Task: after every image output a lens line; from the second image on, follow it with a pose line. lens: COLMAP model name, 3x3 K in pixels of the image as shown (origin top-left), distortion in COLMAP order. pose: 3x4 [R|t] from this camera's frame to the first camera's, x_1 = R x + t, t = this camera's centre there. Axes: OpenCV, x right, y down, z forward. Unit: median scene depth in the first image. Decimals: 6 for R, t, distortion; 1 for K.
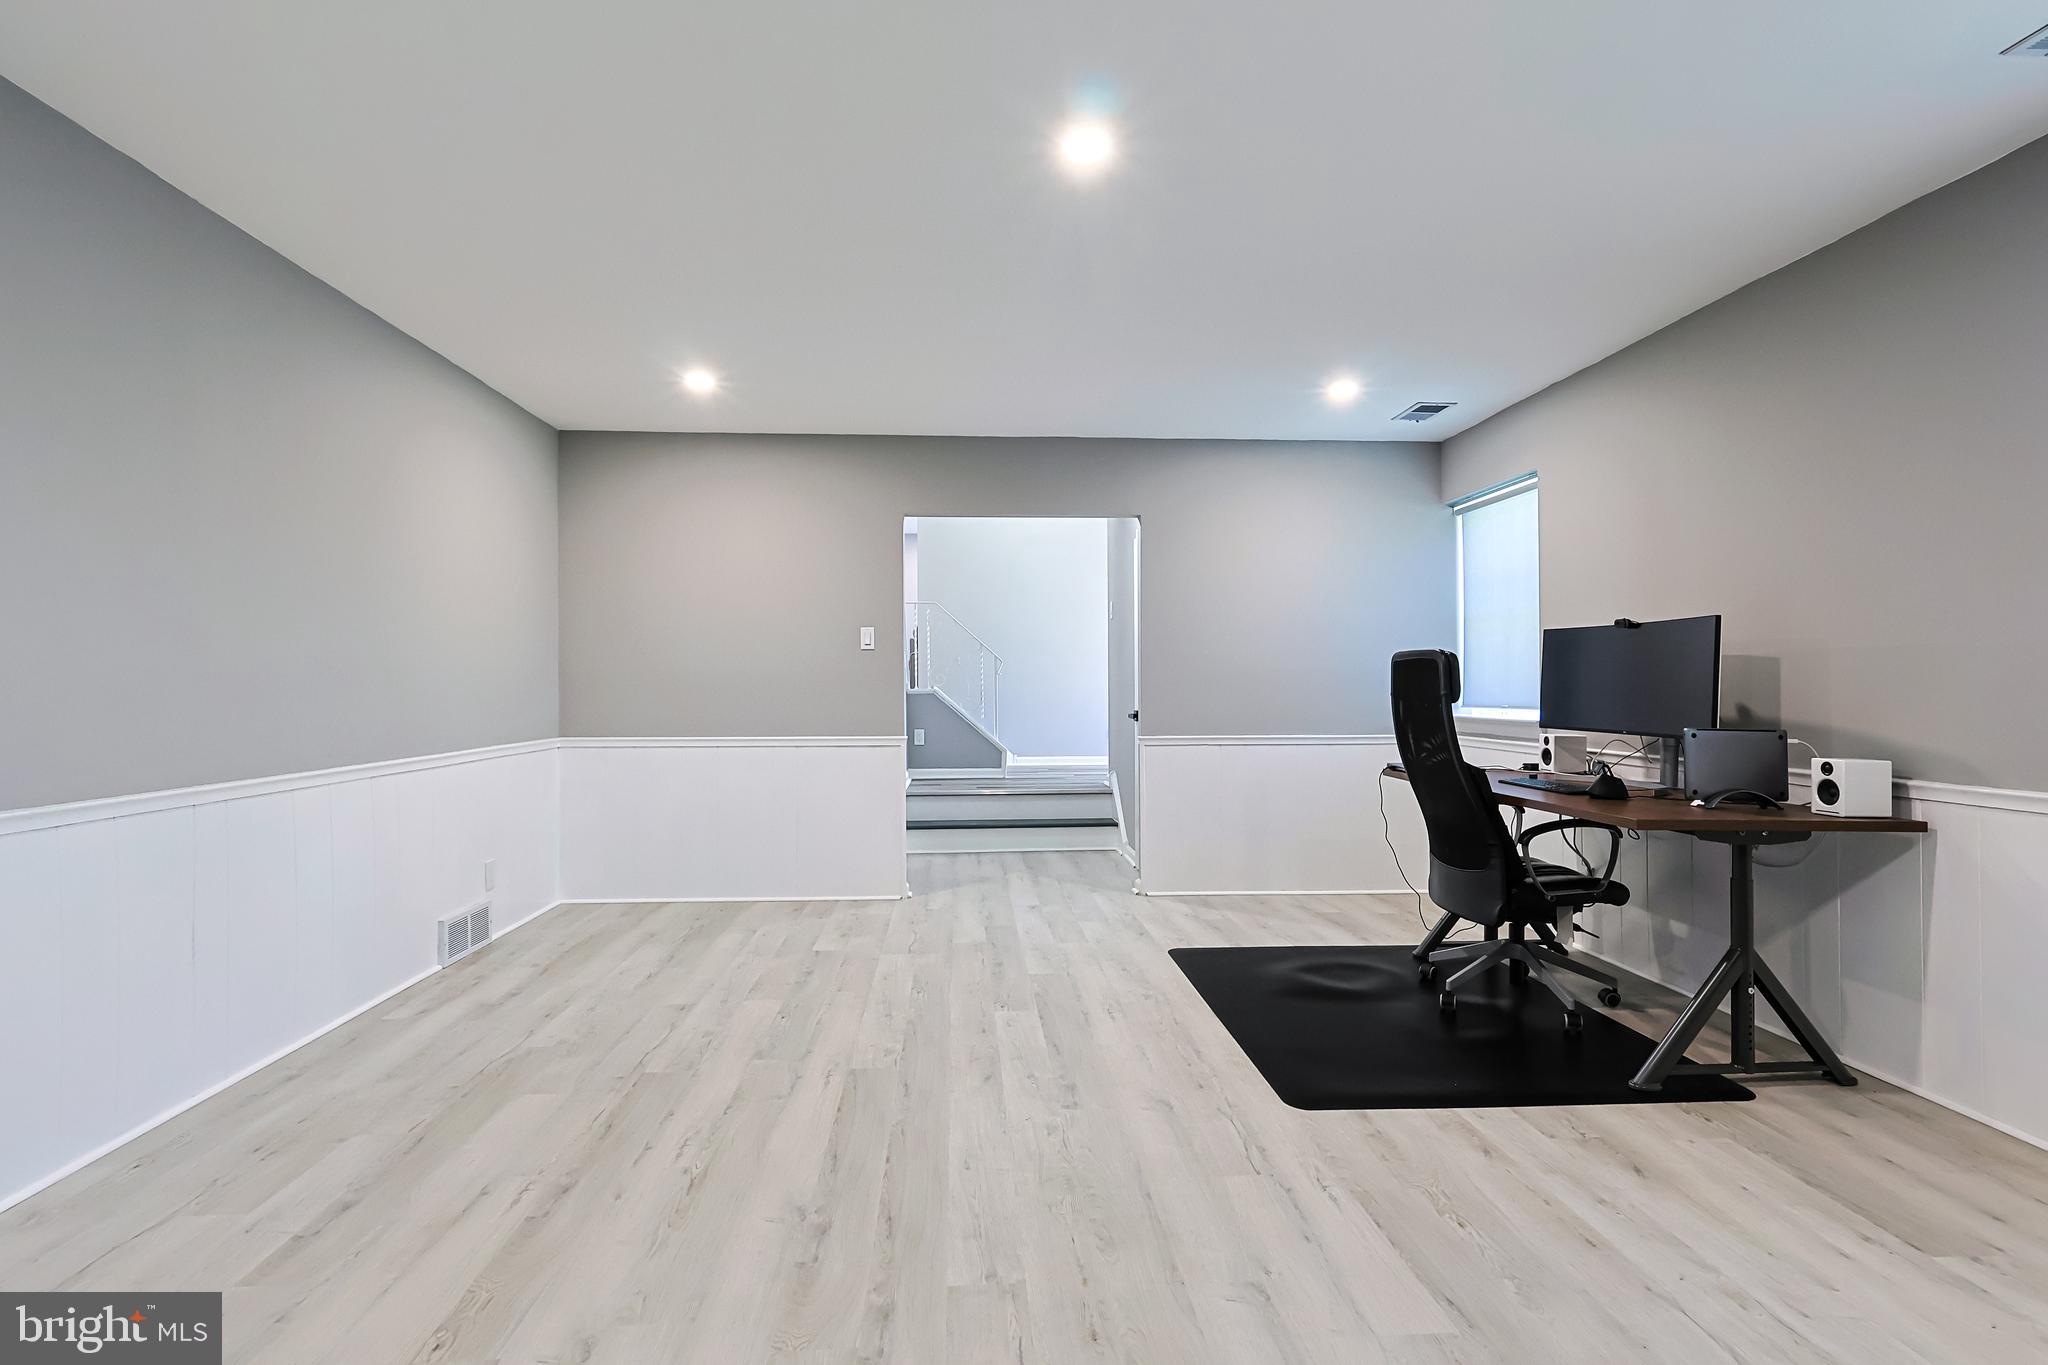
lens RADIAL K [[991.3, 0, 1022.4], [0, 991.3, 684.5], [0, 0, 1]] dist [0.004104, 0.000506]
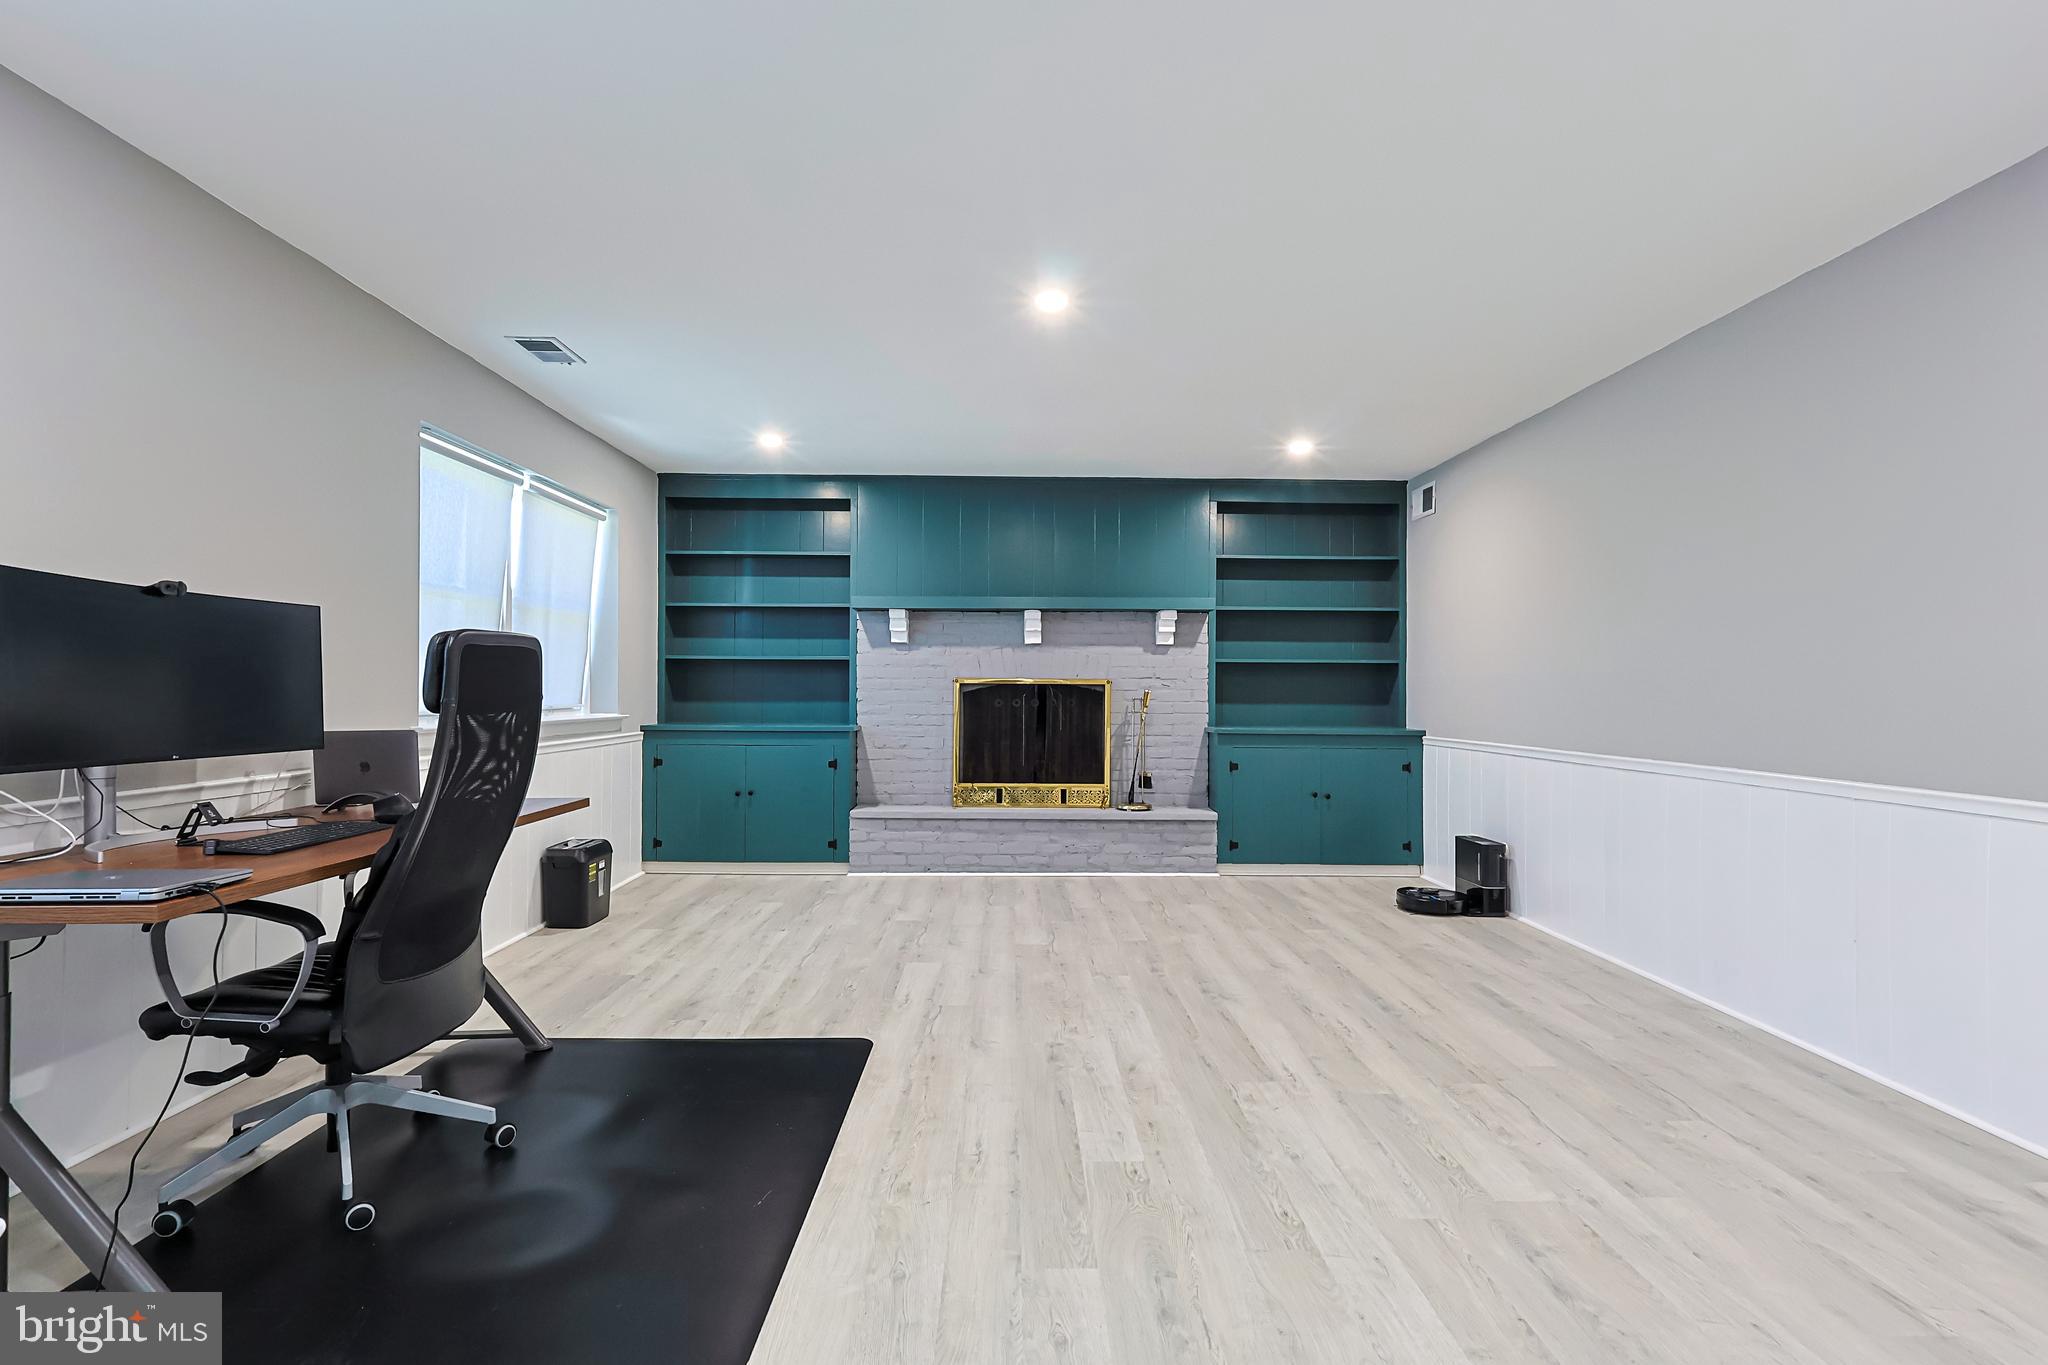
lens RADIAL K [[991.3, 0, 1023.9], [0, 991.3, 691.5], [0, 0, 1]] dist [0.004104, 0.000506]
pose [[-0.998646, -0.001334, 0.052001, 0.025262], [-0.001275, 0.999999, 0.001165, 0.003283], [-0.052002, 0.001098, -0.998646, 2.114614]]
